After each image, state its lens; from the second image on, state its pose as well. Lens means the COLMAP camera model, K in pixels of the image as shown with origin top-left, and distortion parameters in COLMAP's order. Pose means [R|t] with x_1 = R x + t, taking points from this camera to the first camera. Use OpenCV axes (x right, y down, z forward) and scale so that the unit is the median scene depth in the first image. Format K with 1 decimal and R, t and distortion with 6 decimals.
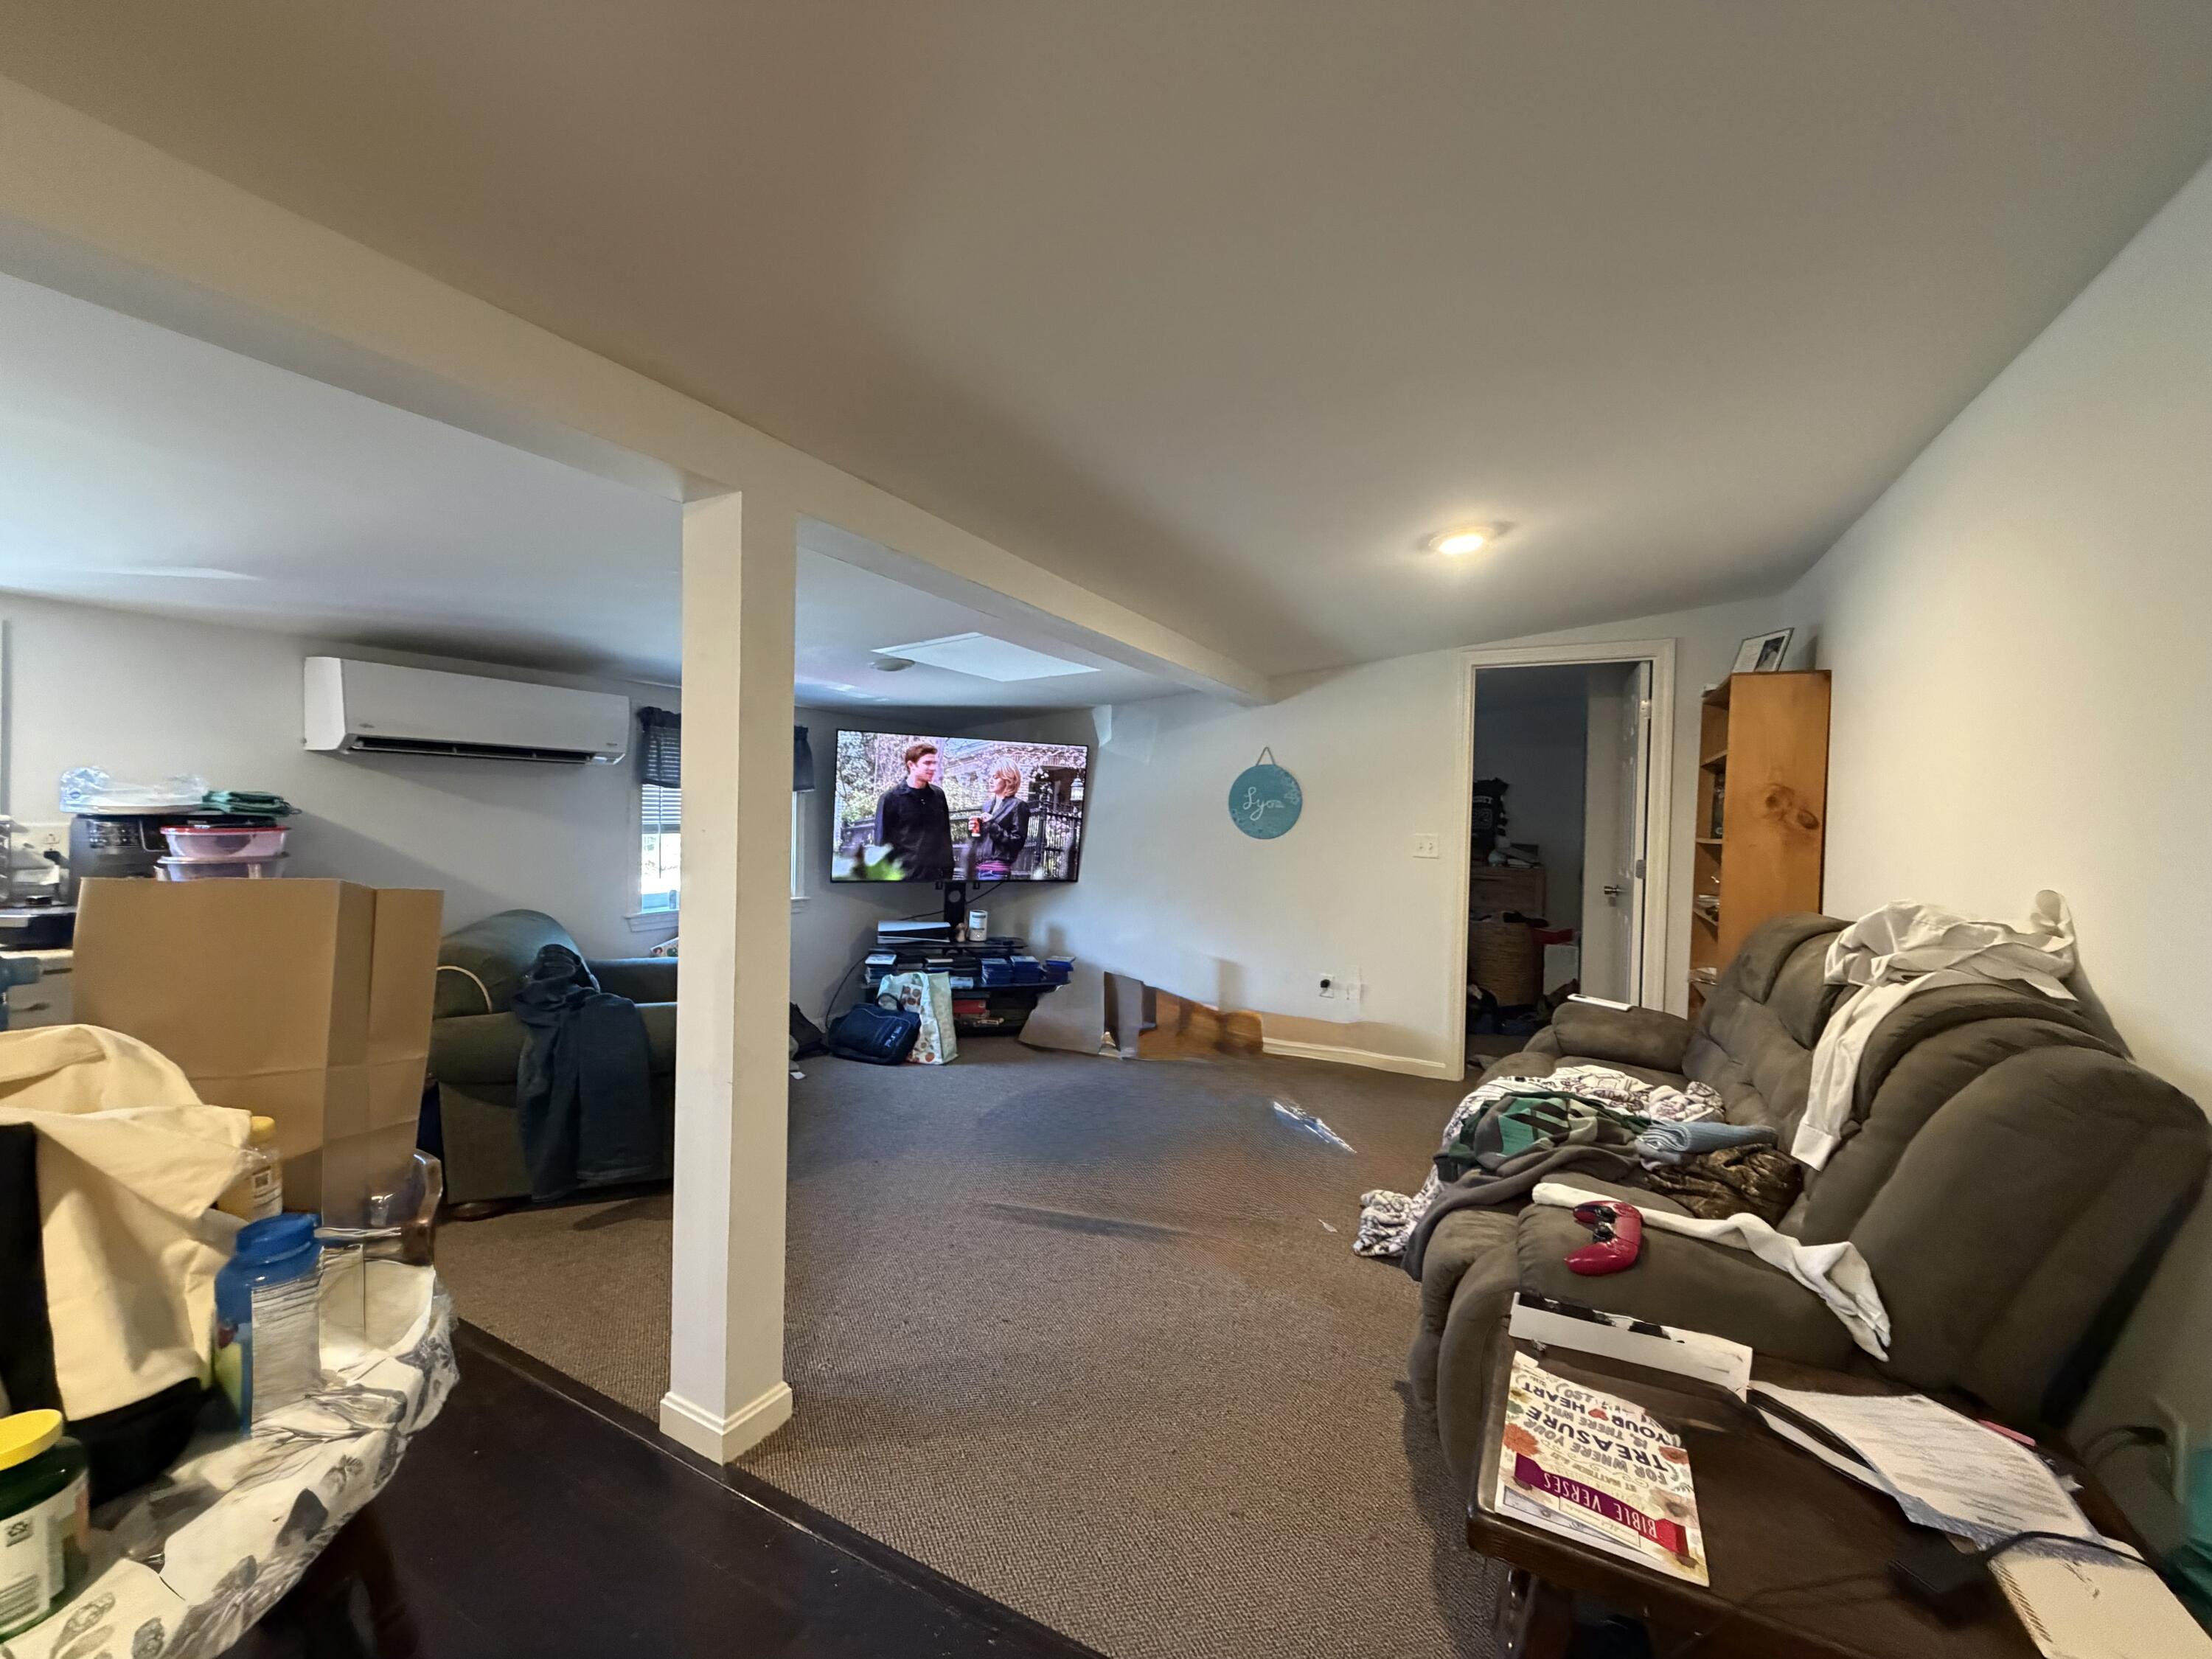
lens RADIAL K [[886.4, 0, 1106.8], [0, 886.4, 832.1], [0, 0, 1]] dist [0.000132, 0.000848]
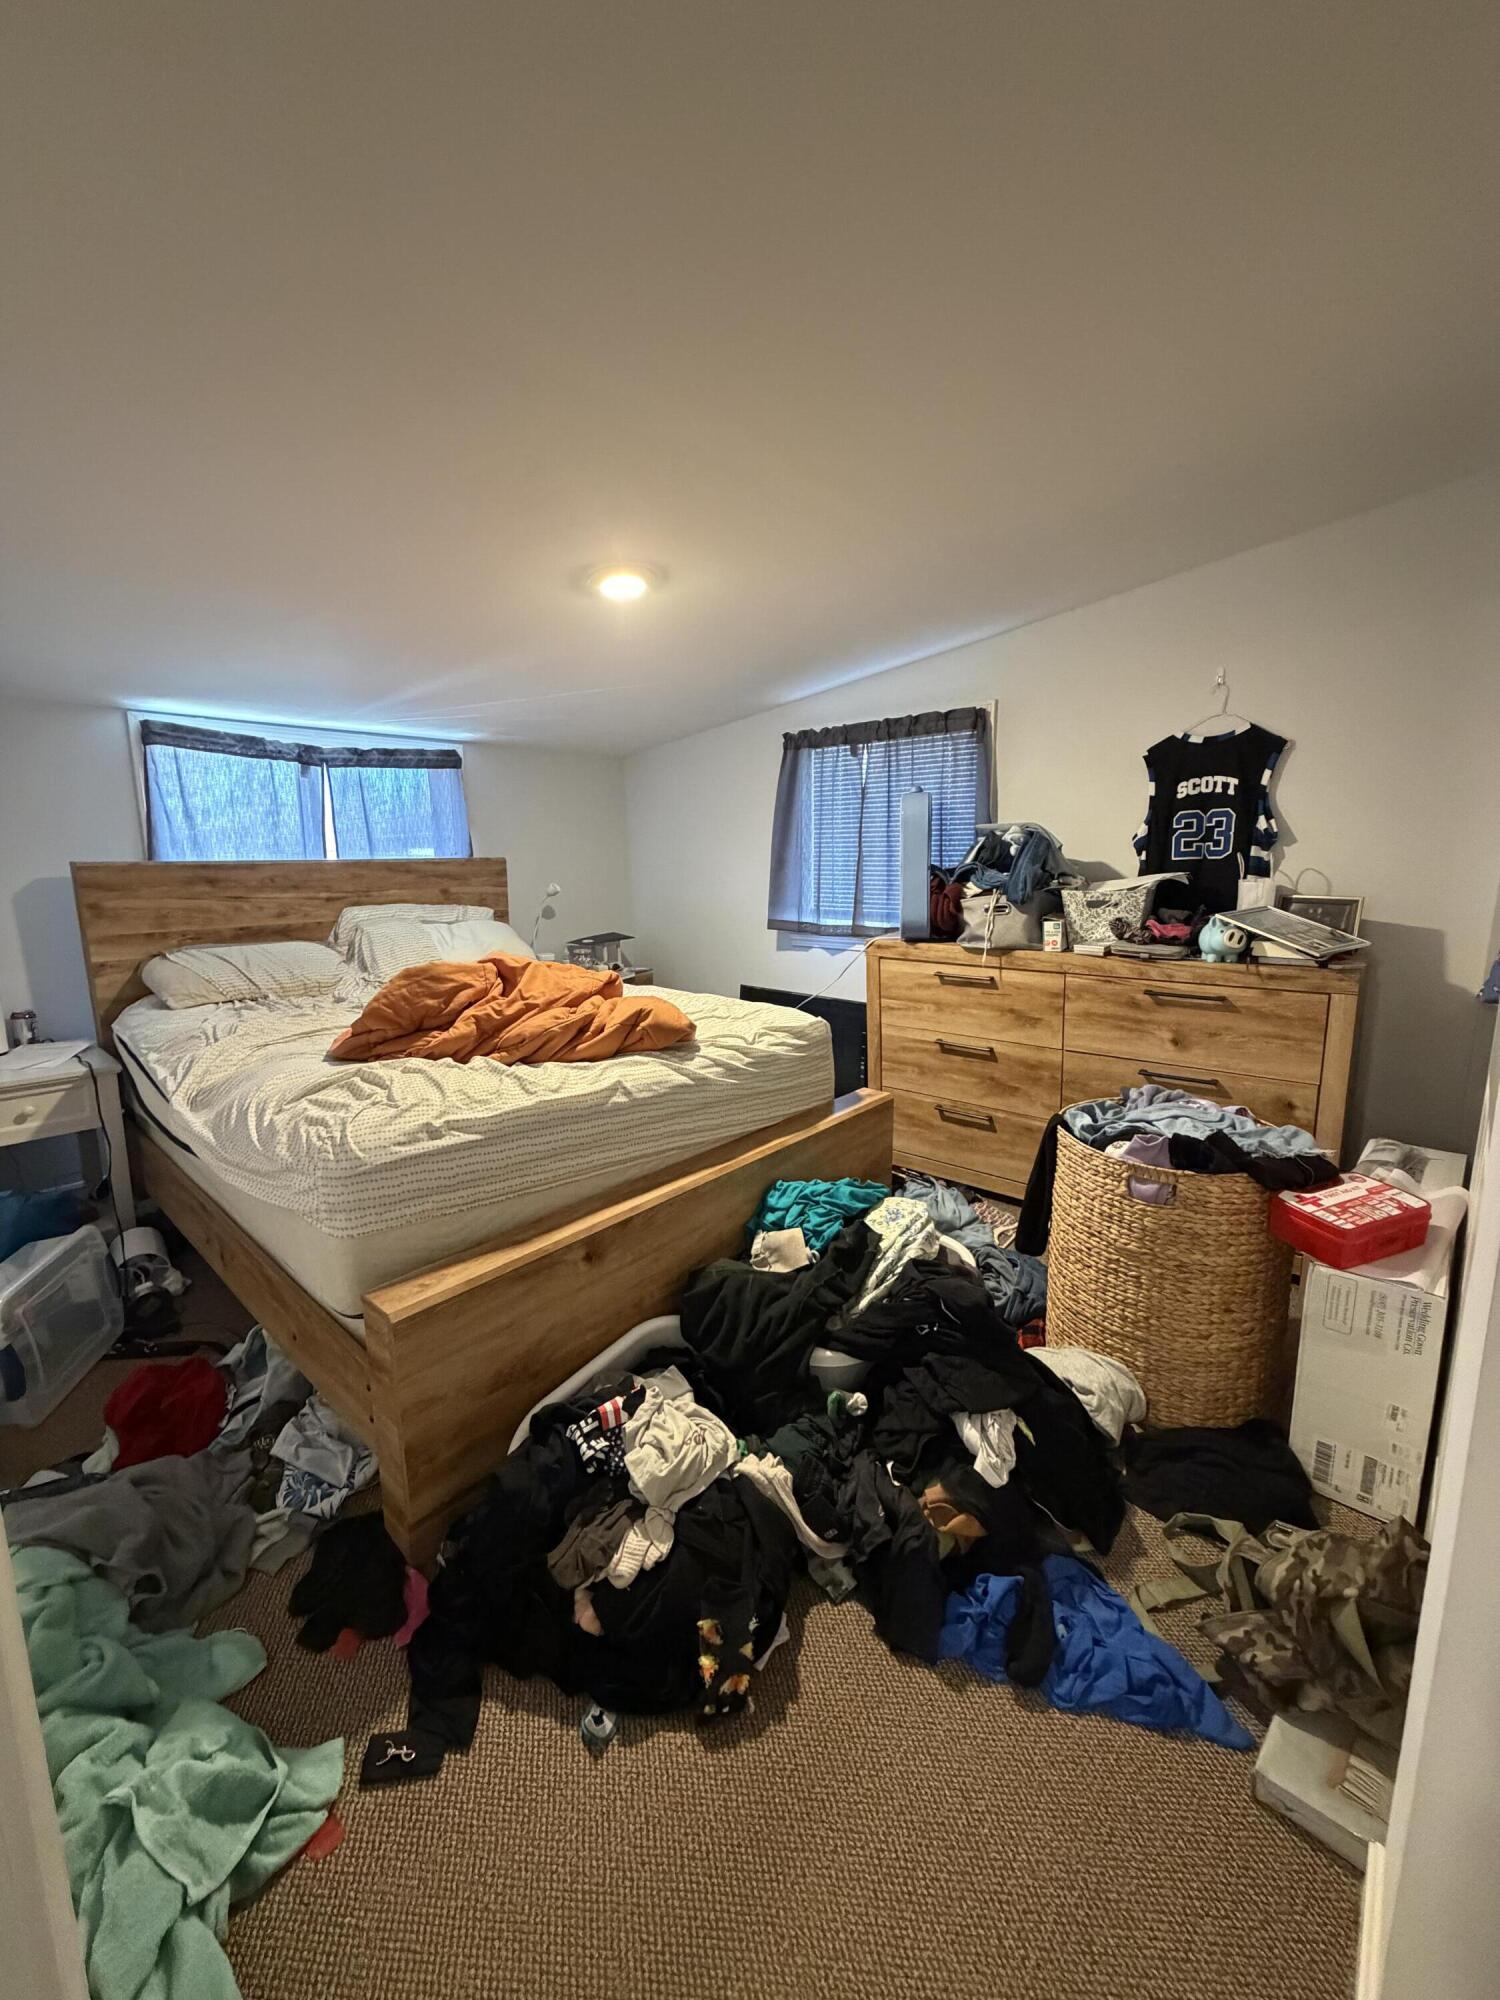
lens RADIAL K [[801.5, 0, 749.0], [0, 801.5, 996.5], [0, 0, 1]] dist [0.000132, 0.000848]
pose [[0.968913, 0.019488, -0.246634, 0.329585], [0.016992, 0.989297, 0.144924, 0.001662], [0.246819, -0.144610, 0.958211, 0.621883]]
